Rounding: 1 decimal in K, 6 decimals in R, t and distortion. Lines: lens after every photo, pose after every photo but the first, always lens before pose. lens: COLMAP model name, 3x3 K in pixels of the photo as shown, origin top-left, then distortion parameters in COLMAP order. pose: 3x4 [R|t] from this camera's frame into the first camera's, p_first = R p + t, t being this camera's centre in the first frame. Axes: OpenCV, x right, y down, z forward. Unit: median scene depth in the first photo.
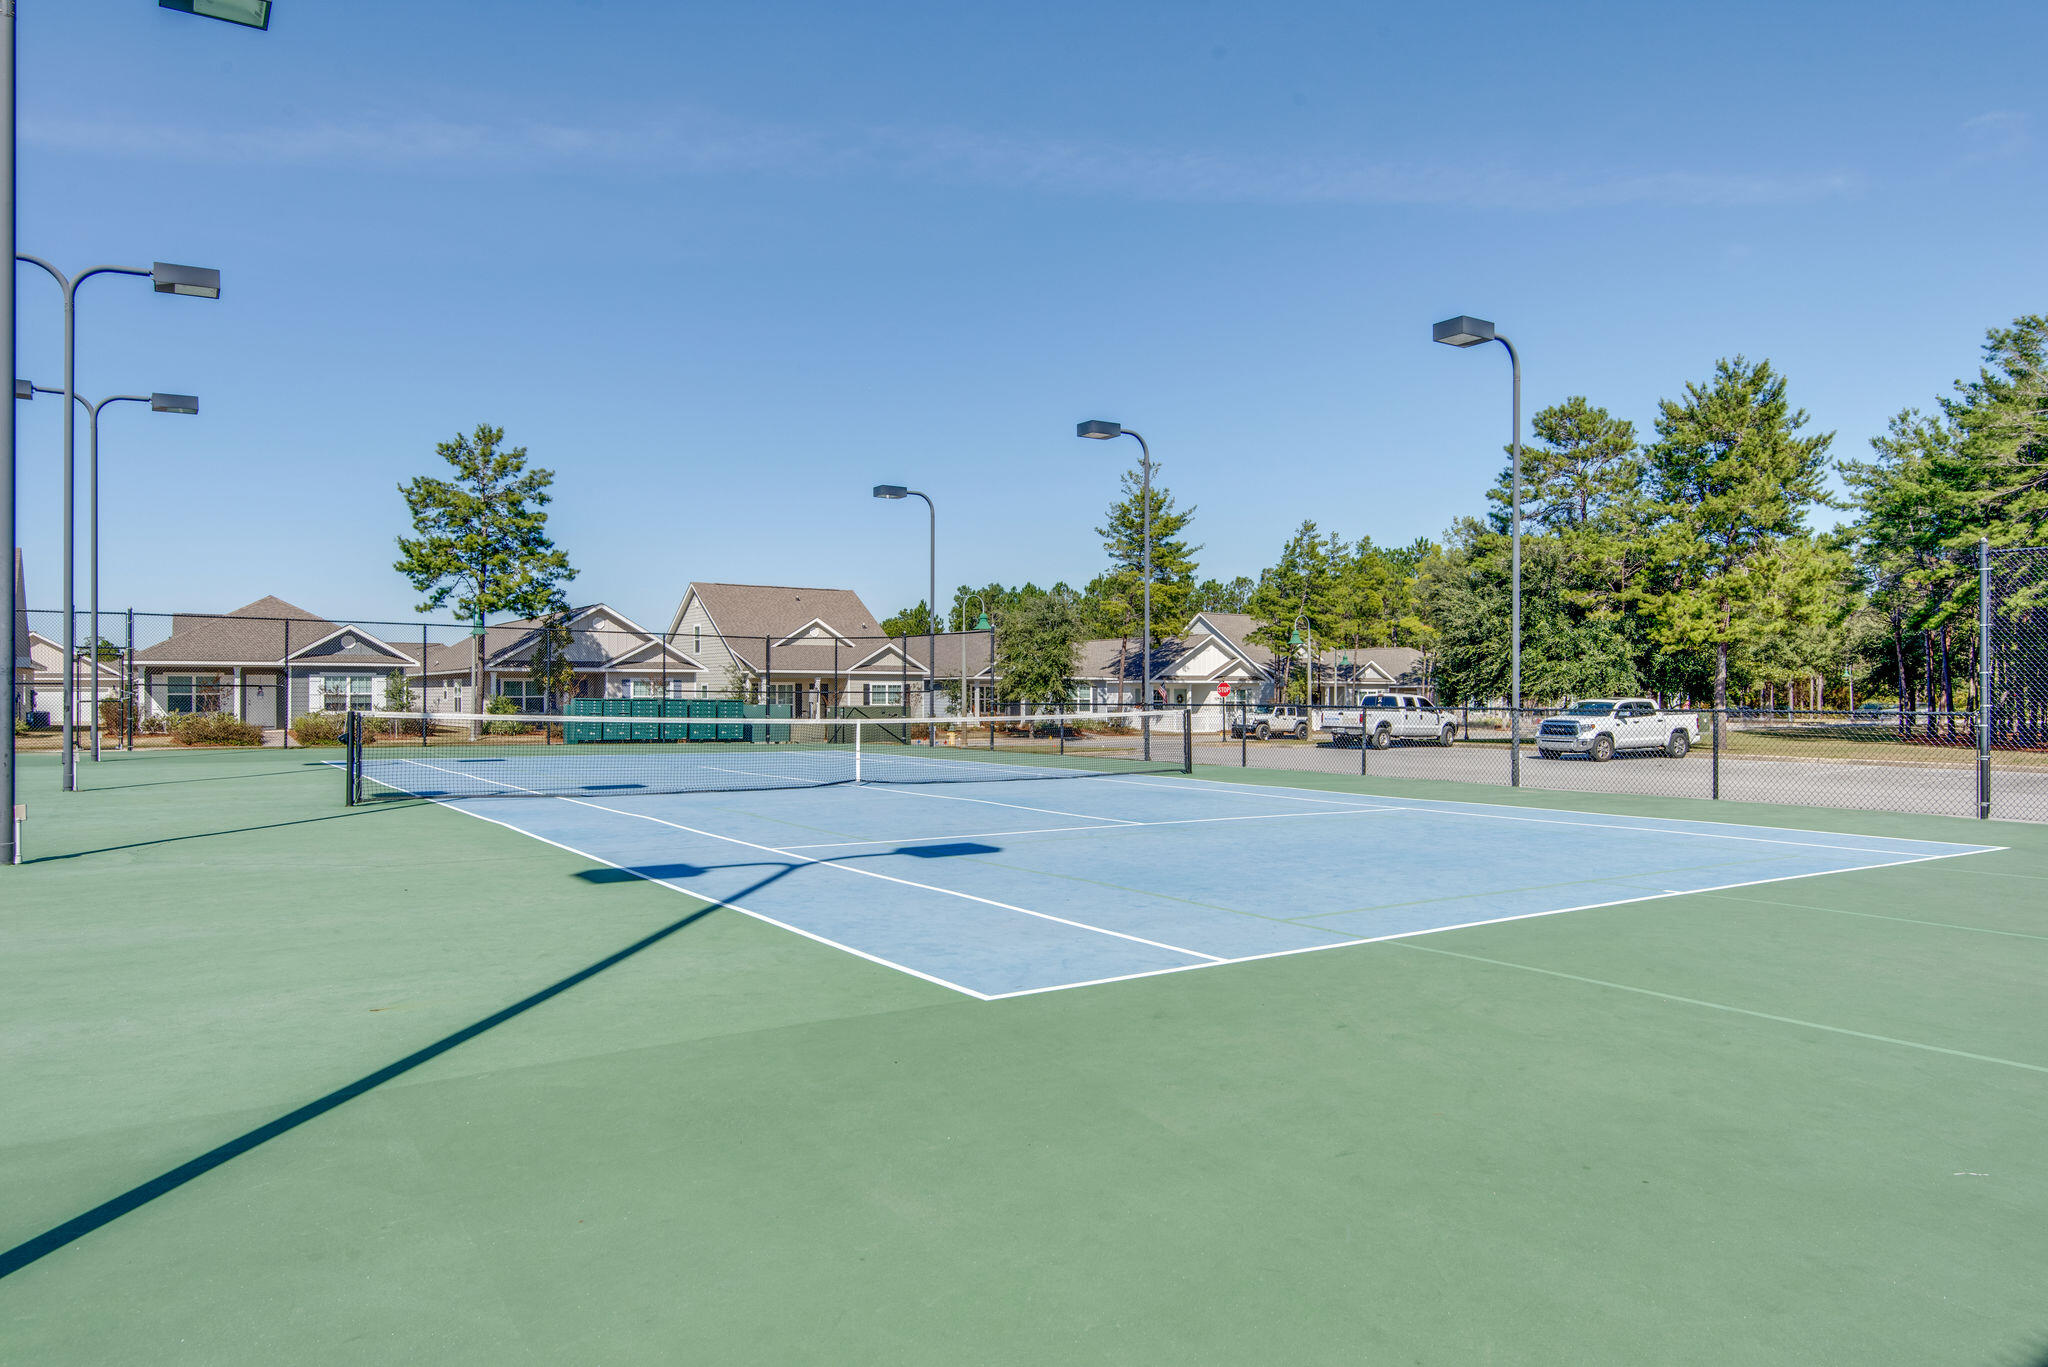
lens RADIAL K [[1338.3, 0, 1024.7], [0, 1338.3, 687.5], [0, 0, 1]] dist [-0.002470, -0.001227]
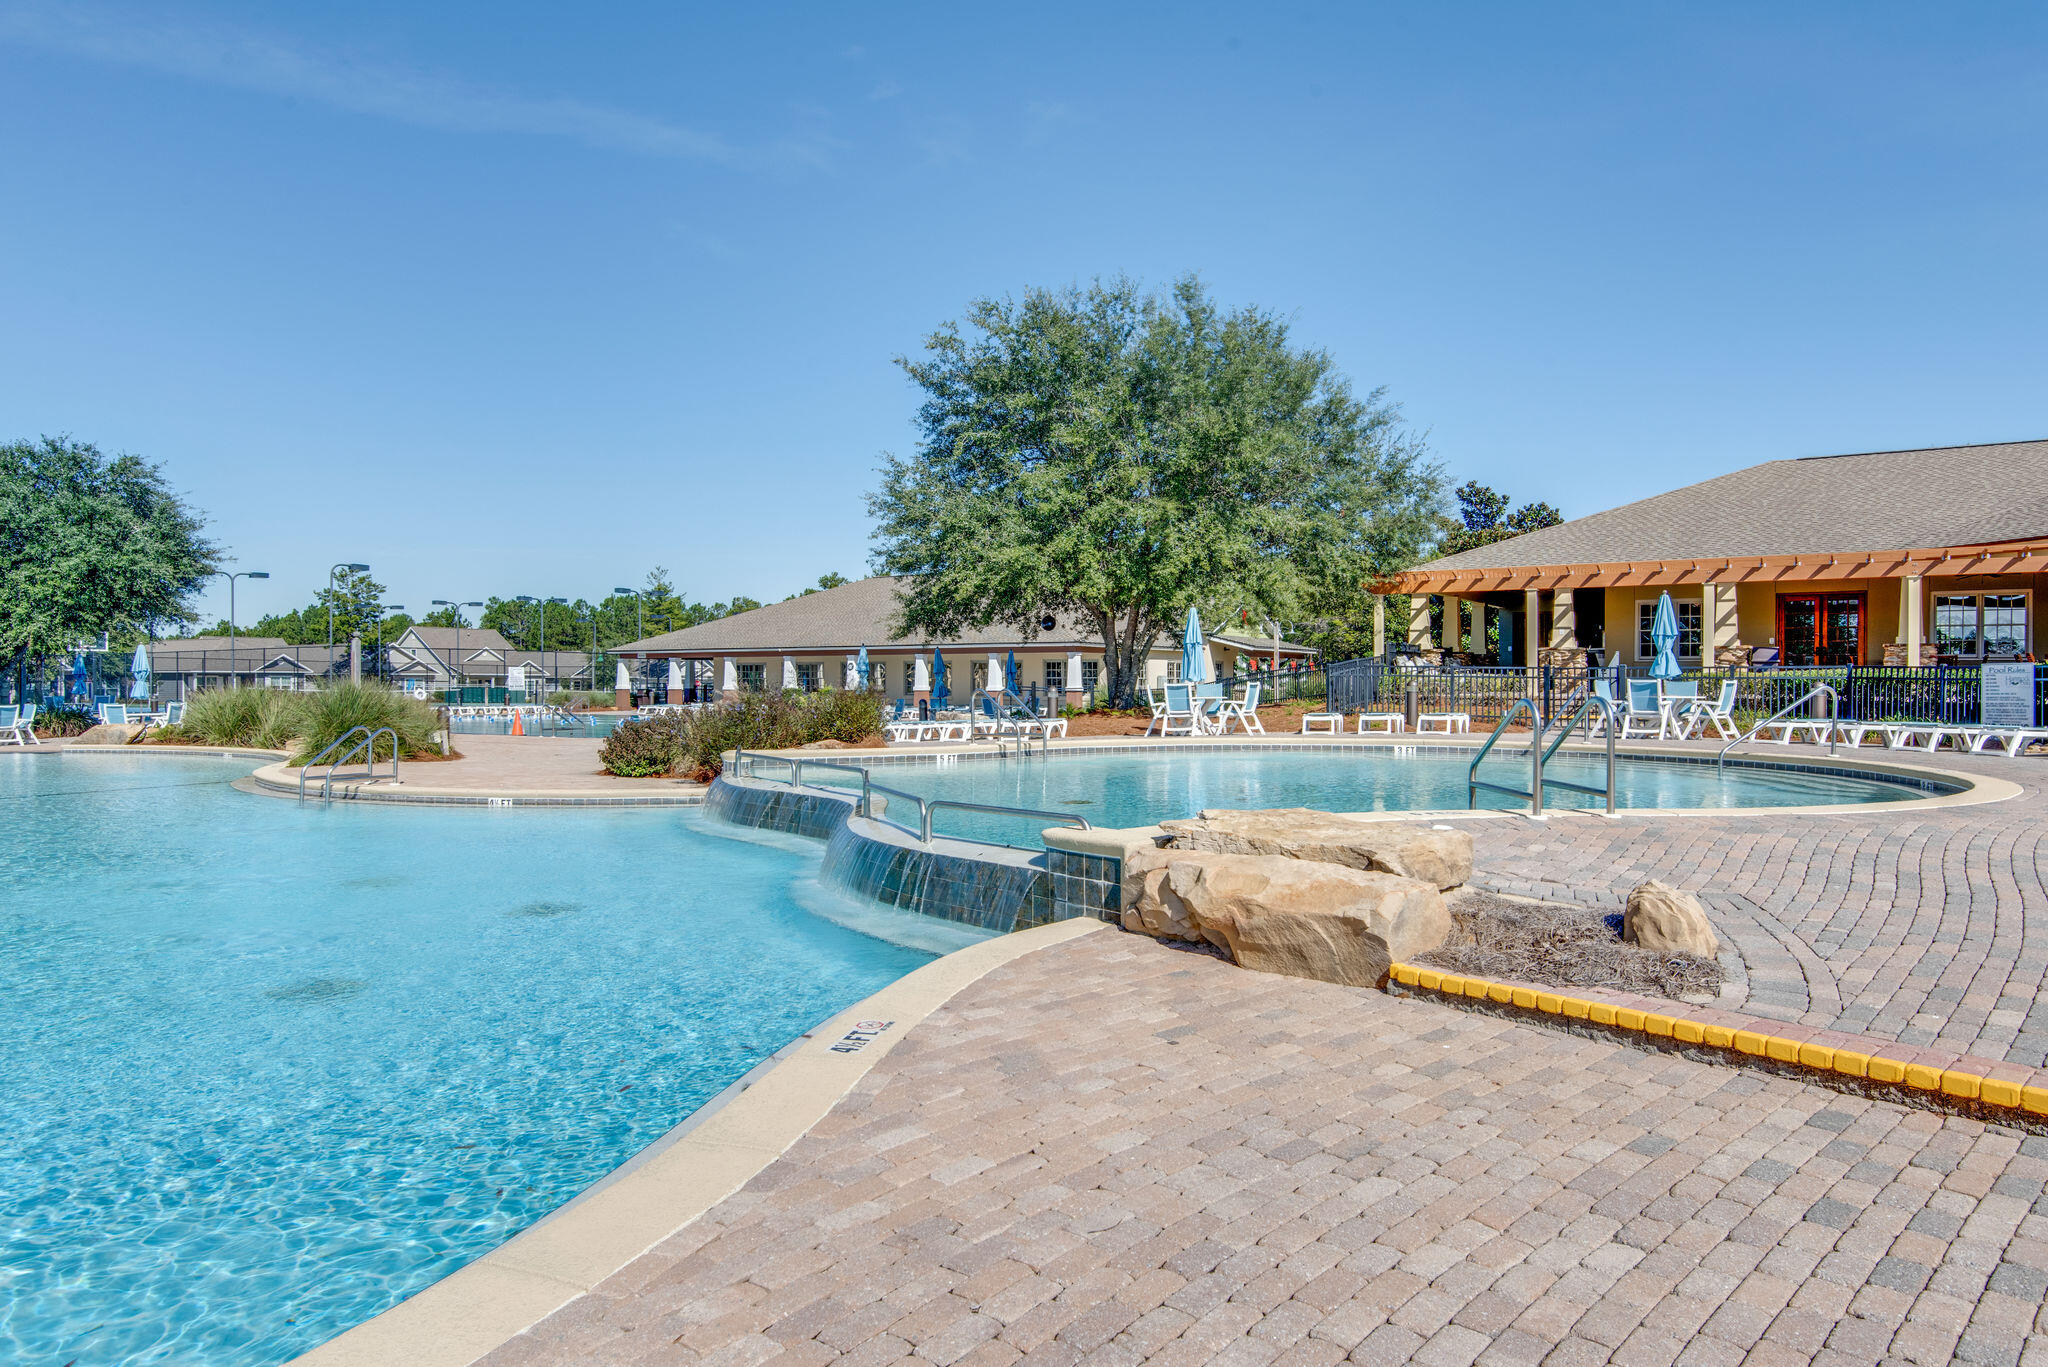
lens RADIAL K [[1073.6, 0, 1025.9], [0, 1073.6, 680.0], [0, 0, 1]] dist [0.001958, 0.000049]
pose [[0.907372, 0.003165, 0.420317, -0.020259], [-0.004373, 0.999989, 0.001911, -0.001906], [-0.420306, -0.003572, 0.907376, -0.159824]]
